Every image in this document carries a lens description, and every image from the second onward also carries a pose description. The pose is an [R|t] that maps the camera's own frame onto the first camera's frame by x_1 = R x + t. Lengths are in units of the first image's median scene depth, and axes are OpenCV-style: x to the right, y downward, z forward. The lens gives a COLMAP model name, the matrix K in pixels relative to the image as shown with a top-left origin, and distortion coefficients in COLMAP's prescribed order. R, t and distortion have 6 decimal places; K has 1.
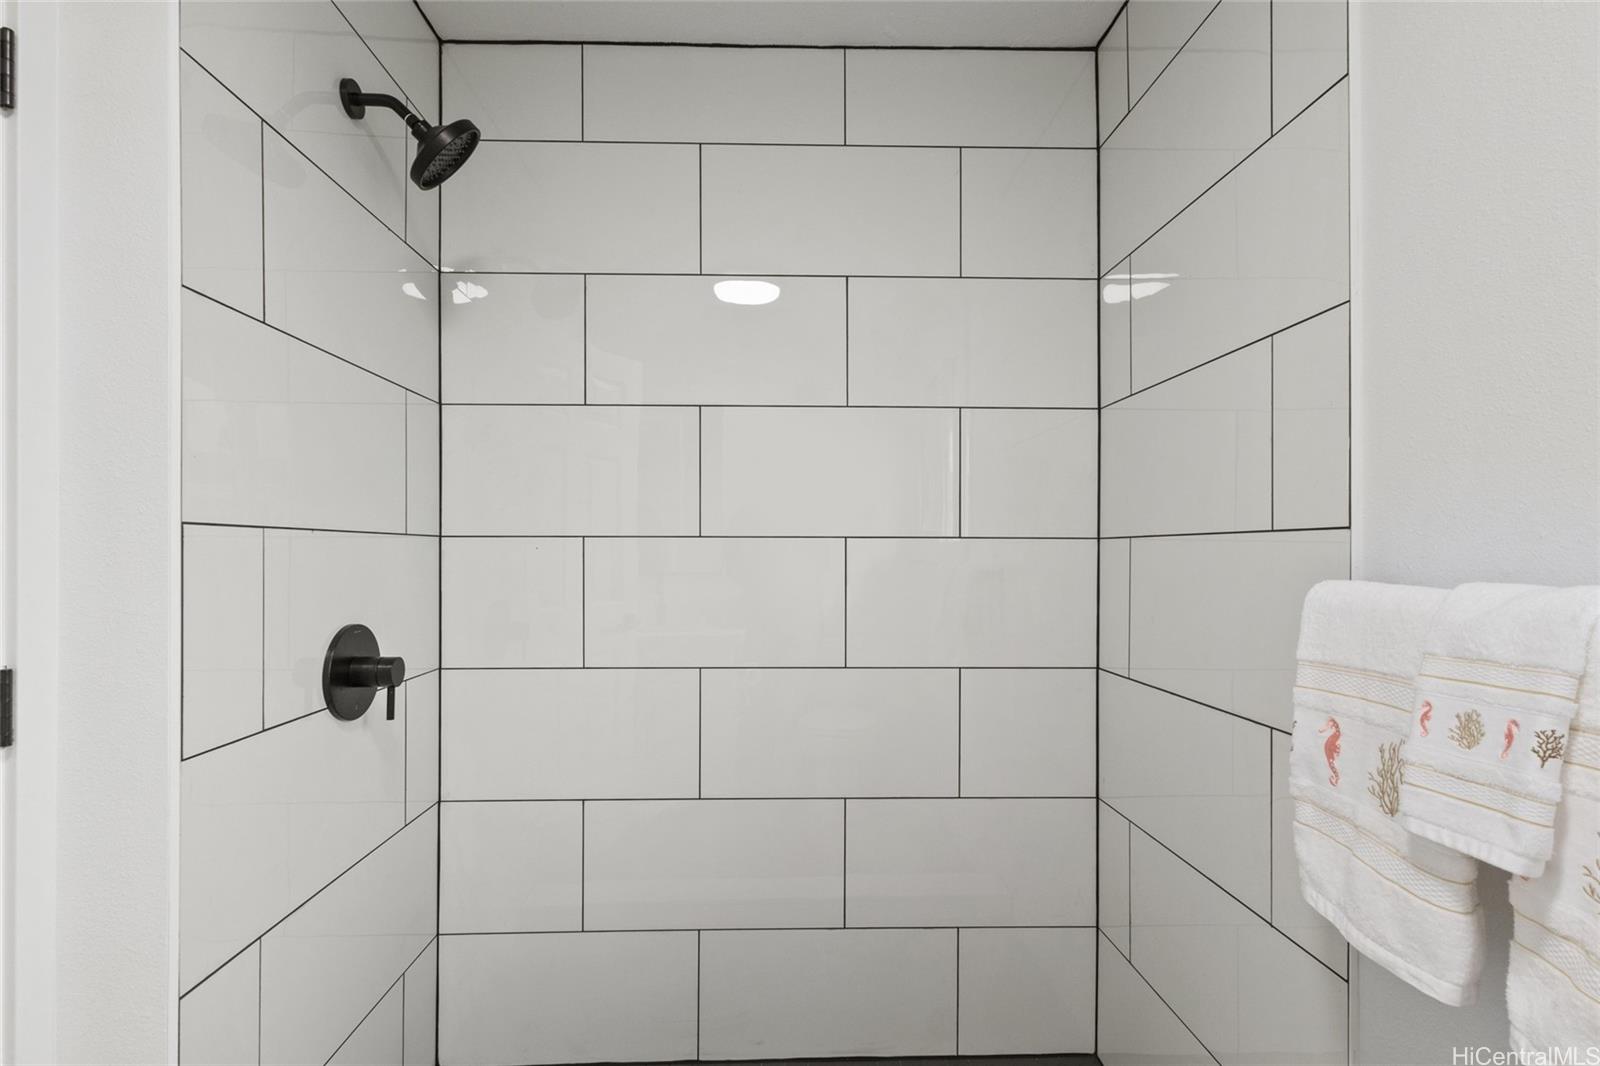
lens RADIAL K [[742.4, 0, 796.3], [0, 742.4, 555.8], [0, 0, 1]] dist [0.002503, -0.000811]
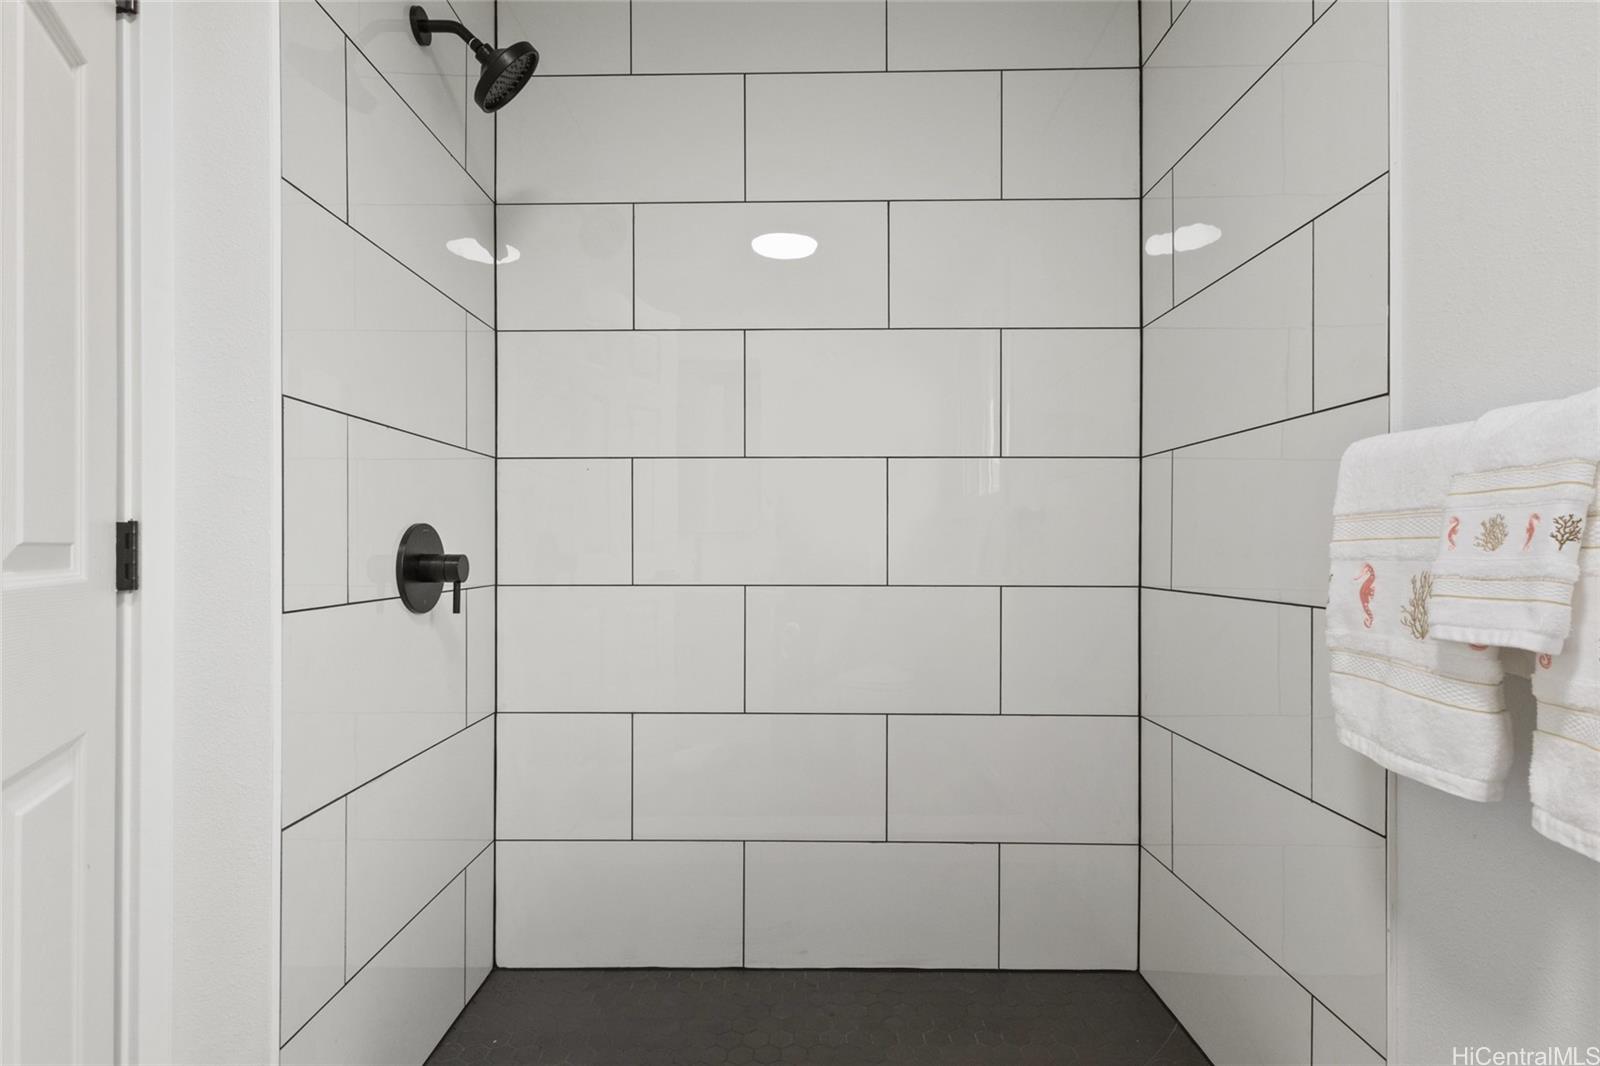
lens RADIAL K [[761.6, 0, 795.8], [0, 761.6, 549.5], [0, 0, 1]] dist [0.001898, 0.000741]
pose [[0.999064, -0.000804, -0.043244, -0.025062], [0.000899, 0.999997, 0.002188, 0.180338], [0.043242, -0.002225, 0.999062, -0.086799]]
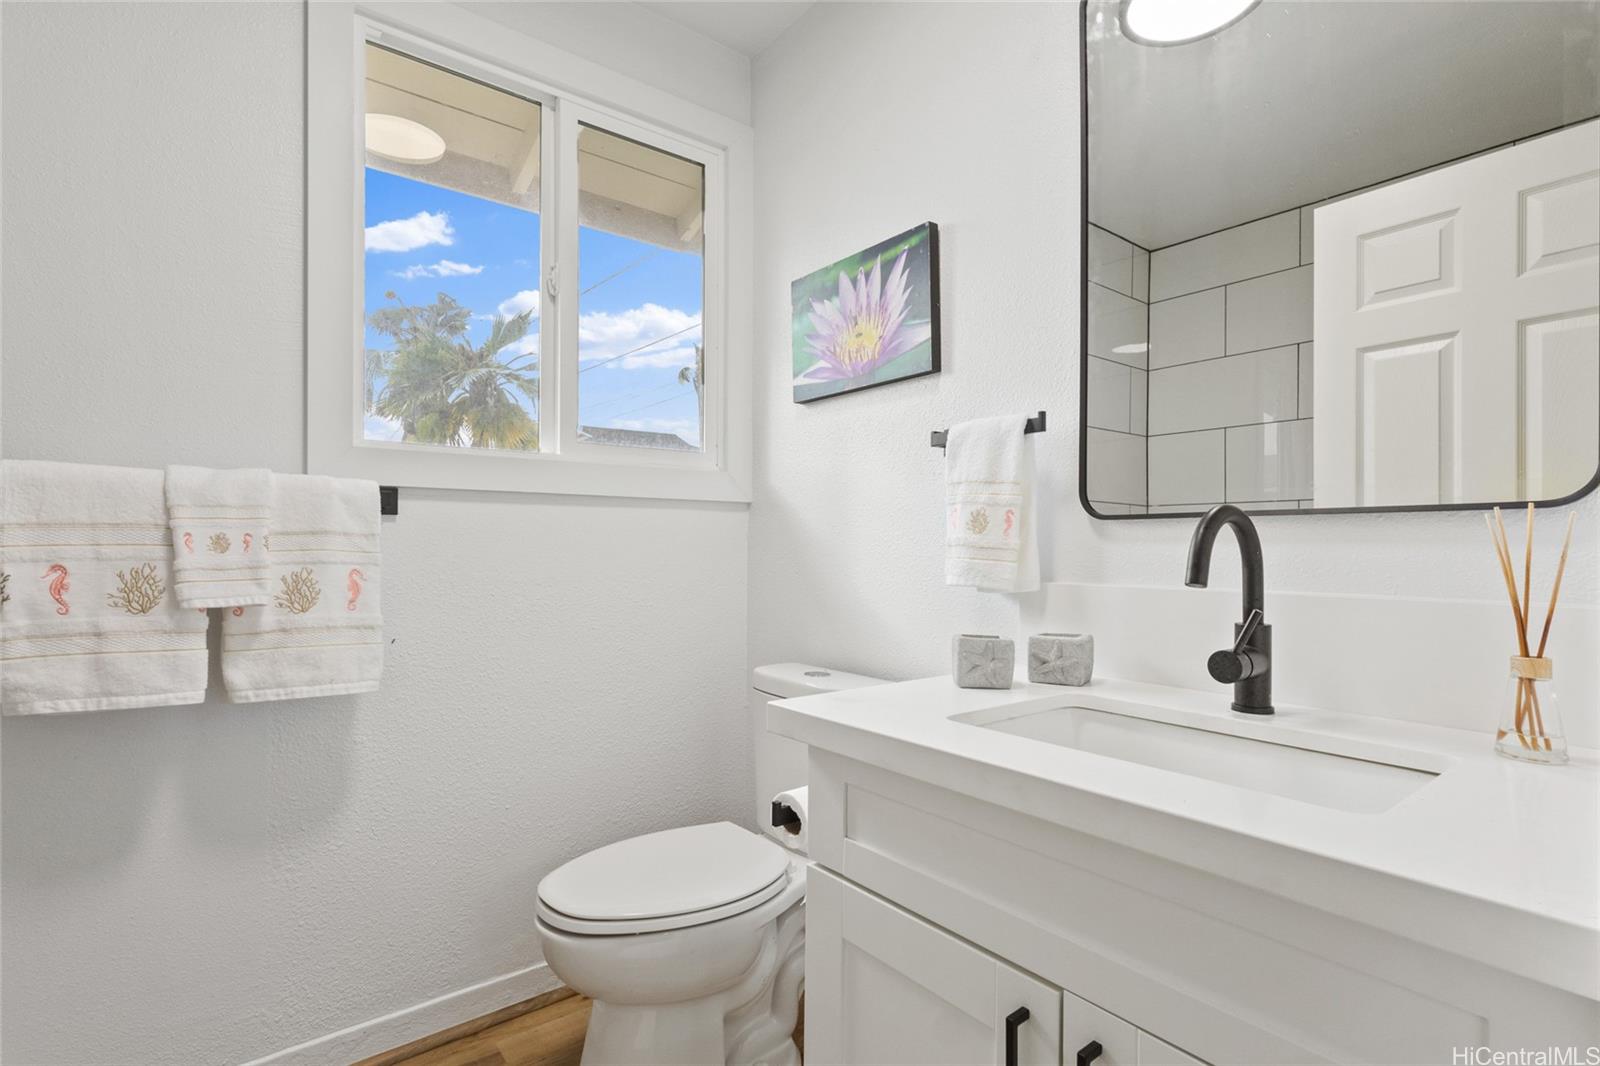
lens RADIAL K [[761.6, 0, 795.8], [0, 761.6, 549.5], [0, 0, 1]] dist [0.001898, 0.000741]
pose [[-0.591474, -0.003550, 0.806317, -1.034718], [-0.002811, 0.999993, 0.002341, 0.171295], [-0.806319, -0.000882, -0.591480, 0.688610]]
